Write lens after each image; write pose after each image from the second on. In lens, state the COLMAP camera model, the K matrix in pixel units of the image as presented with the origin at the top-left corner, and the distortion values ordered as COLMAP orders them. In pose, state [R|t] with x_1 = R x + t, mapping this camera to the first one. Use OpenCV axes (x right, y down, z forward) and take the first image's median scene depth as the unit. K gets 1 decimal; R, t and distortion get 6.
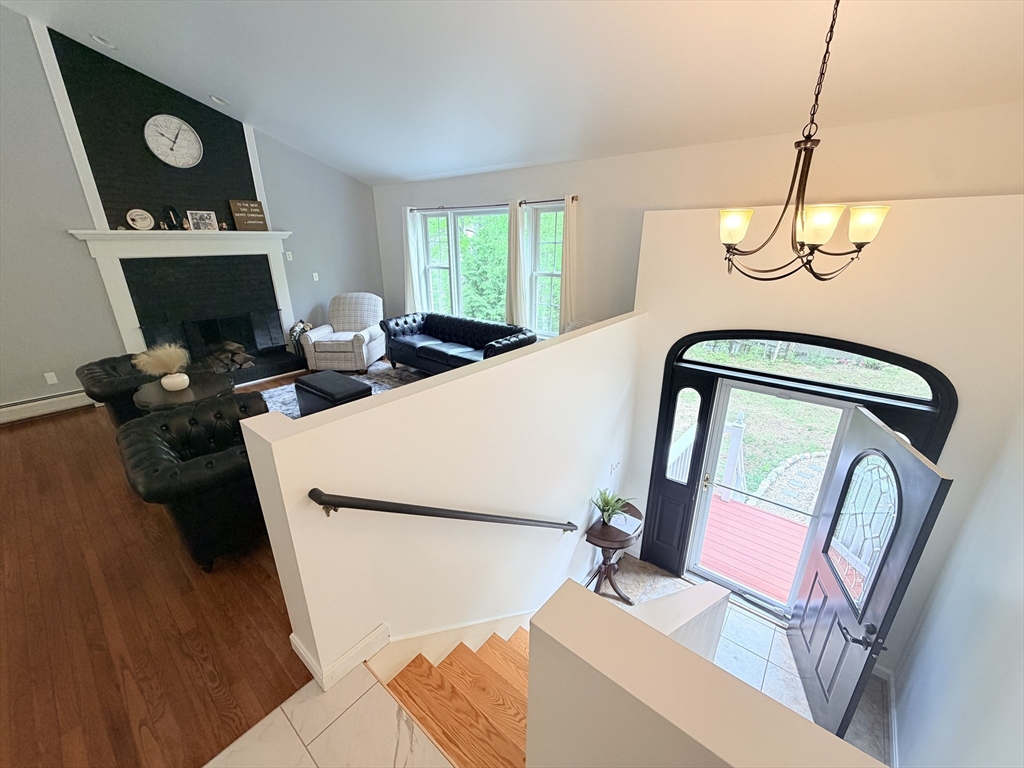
lens RADIAL K [[405.8, 0, 512.6], [0, 405.8, 384.2], [0, 0, 1]] dist [0.001287, -0.000772]
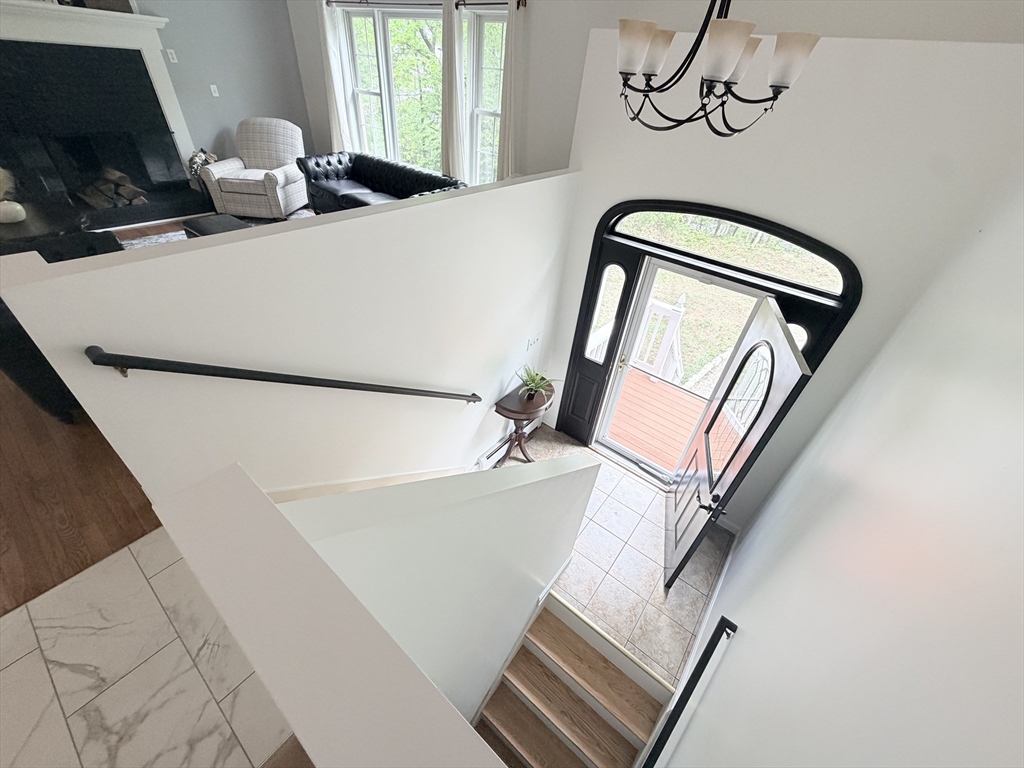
lens RADIAL K [[405.8, 0, 512.1], [0, 405.8, 383.7], [0, 0, 1]] dist [0.001287, -0.000772]
pose [[0.996386, 0.053708, 0.065809, 0.139956], [-0.071399, 0.949246, 0.306323, 0.000056], [-0.046016, -0.309915, 0.949650, 0.036507]]
